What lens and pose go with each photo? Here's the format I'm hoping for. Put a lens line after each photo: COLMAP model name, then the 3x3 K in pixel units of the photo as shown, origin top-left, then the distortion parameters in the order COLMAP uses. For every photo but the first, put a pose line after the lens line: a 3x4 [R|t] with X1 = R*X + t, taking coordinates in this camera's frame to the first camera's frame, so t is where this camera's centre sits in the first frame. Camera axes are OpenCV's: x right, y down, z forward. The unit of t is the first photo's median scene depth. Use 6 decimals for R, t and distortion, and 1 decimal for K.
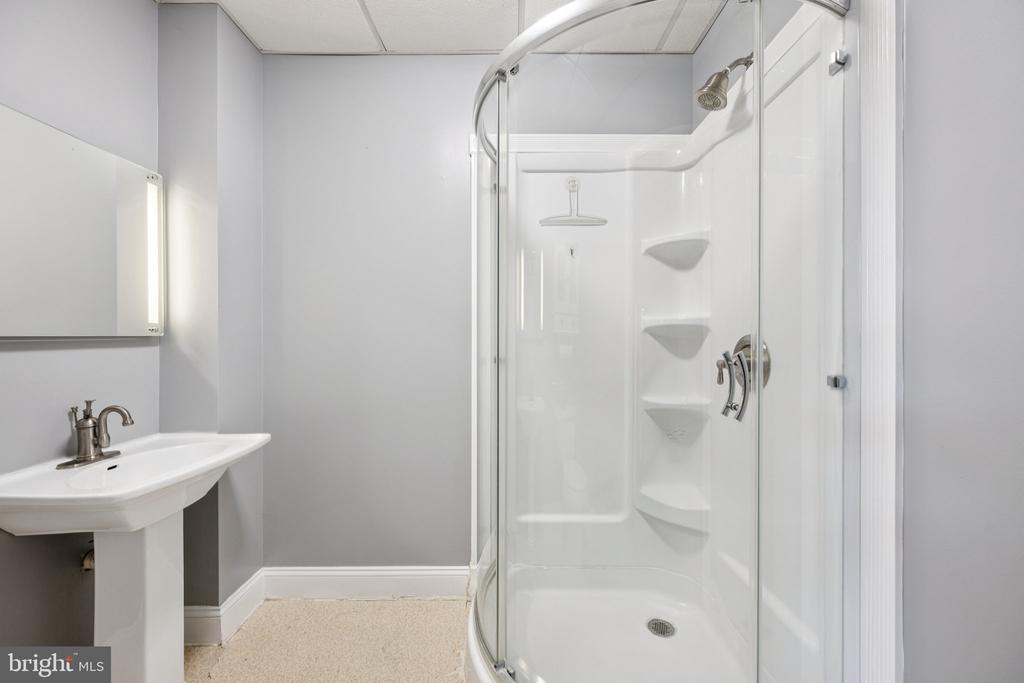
lens RADIAL K [[406.8, 0, 511.2], [0, 406.8, 340.7], [0, 0, 1]] dist [0.000961, -0.000514]
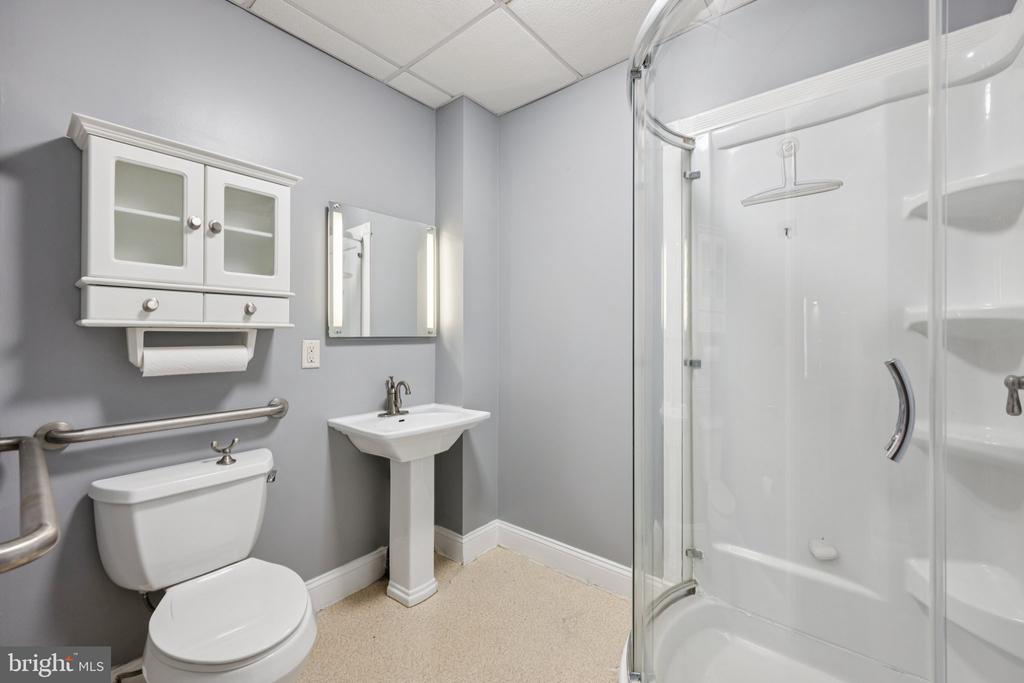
lens RADIAL K [[406.8, 0, 493.5], [0, 406.8, 333.4], [0, 0, 1]] dist [0.000961, -0.000514]
pose [[0.766790, -0.004712, -0.641881, 0.237370], [-0.005721, 0.999883, -0.014174, -0.003014], [0.641873, 0.014540, 0.766673, 0.017881]]
